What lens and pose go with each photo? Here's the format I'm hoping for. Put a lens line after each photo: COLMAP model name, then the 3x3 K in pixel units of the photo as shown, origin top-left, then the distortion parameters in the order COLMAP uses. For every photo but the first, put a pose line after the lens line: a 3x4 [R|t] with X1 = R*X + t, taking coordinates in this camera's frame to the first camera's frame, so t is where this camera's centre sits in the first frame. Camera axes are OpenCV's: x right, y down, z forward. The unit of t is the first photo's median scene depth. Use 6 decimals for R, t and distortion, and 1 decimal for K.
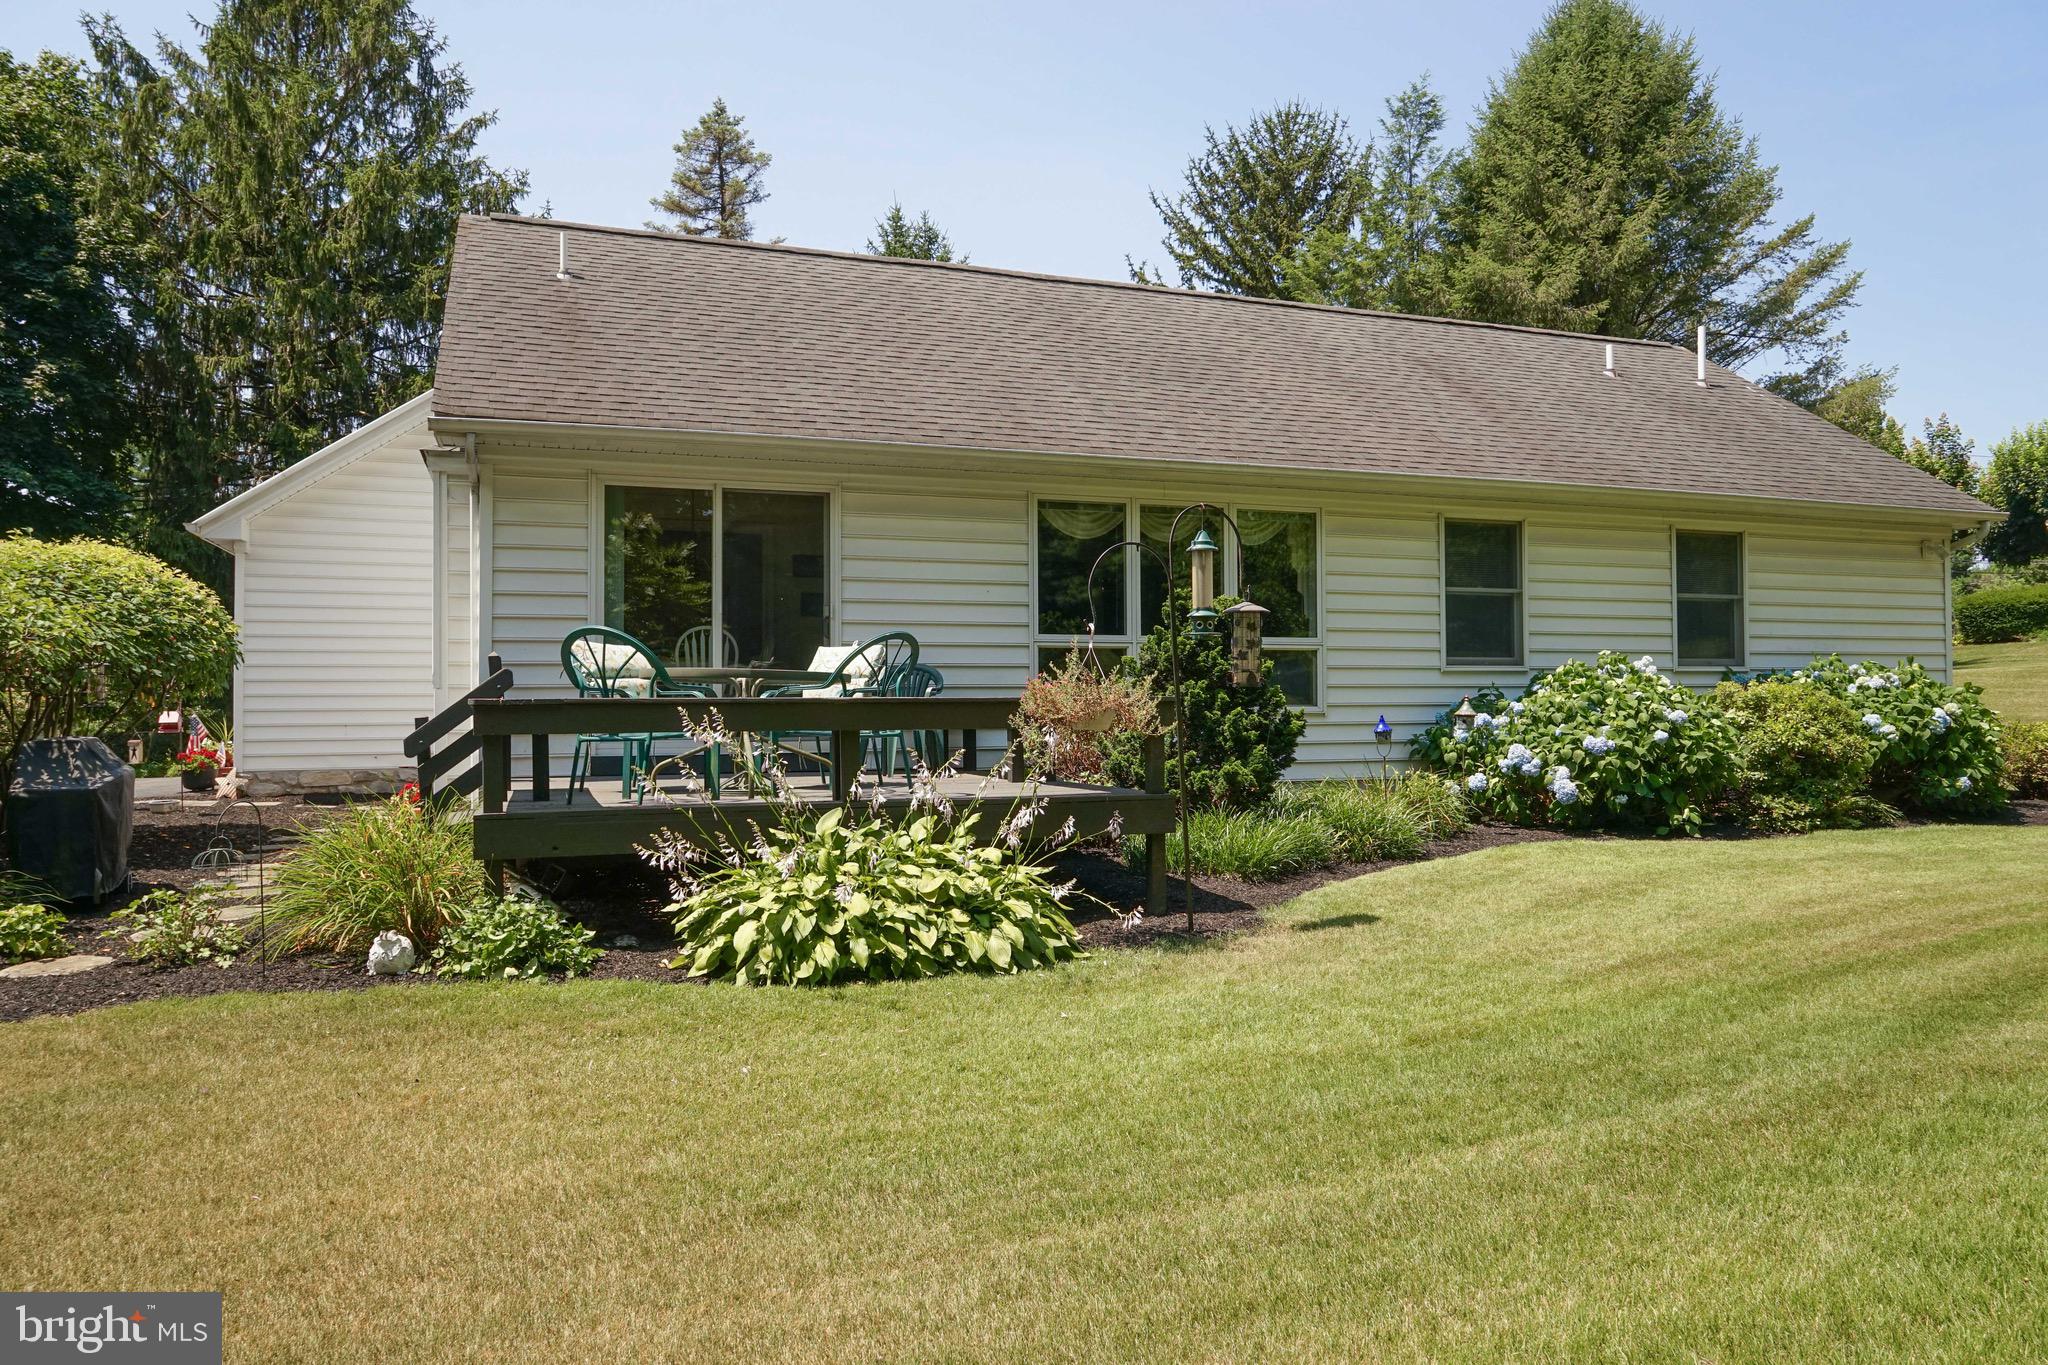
lens RADIAL K [[1361.6, 0, 1030.6], [0, 1361.6, 645.7], [0, 0, 1]] dist [-0.027475, 0.002802]
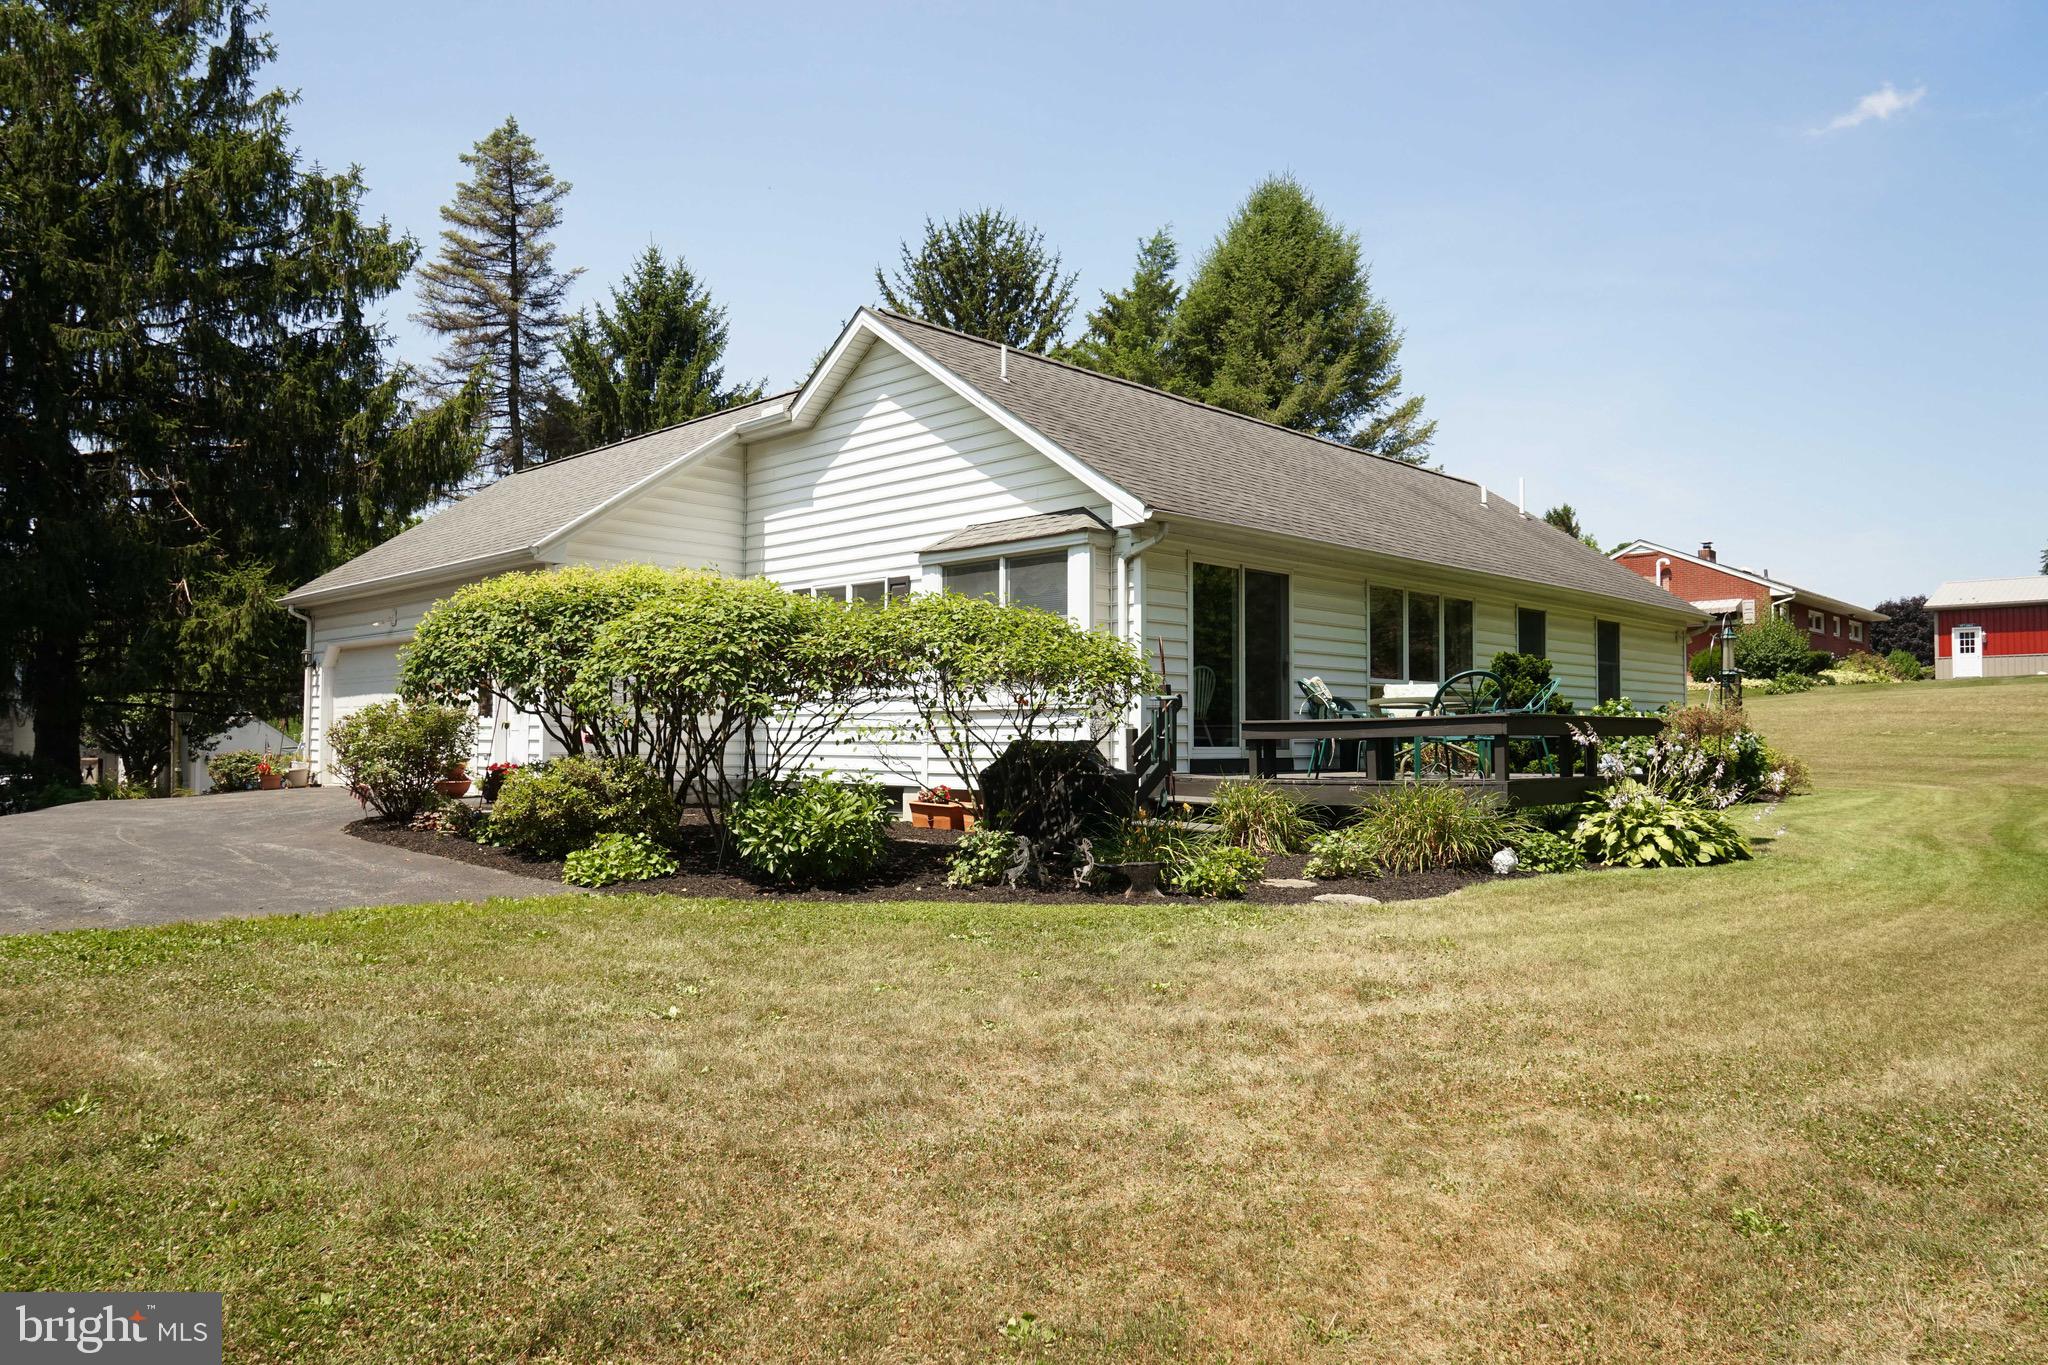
lens RADIAL K [[1361.6, 0, 1030.6], [0, 1361.6, 645.7], [0, 0, 1]] dist [-0.027475, 0.002802]
pose [[0.903180, 0.040344, 0.427361, -0.322994], [-0.028788, 0.999025, -0.033472, 0.005407], [-0.428295, 0.017929, 0.903461, -0.053679]]
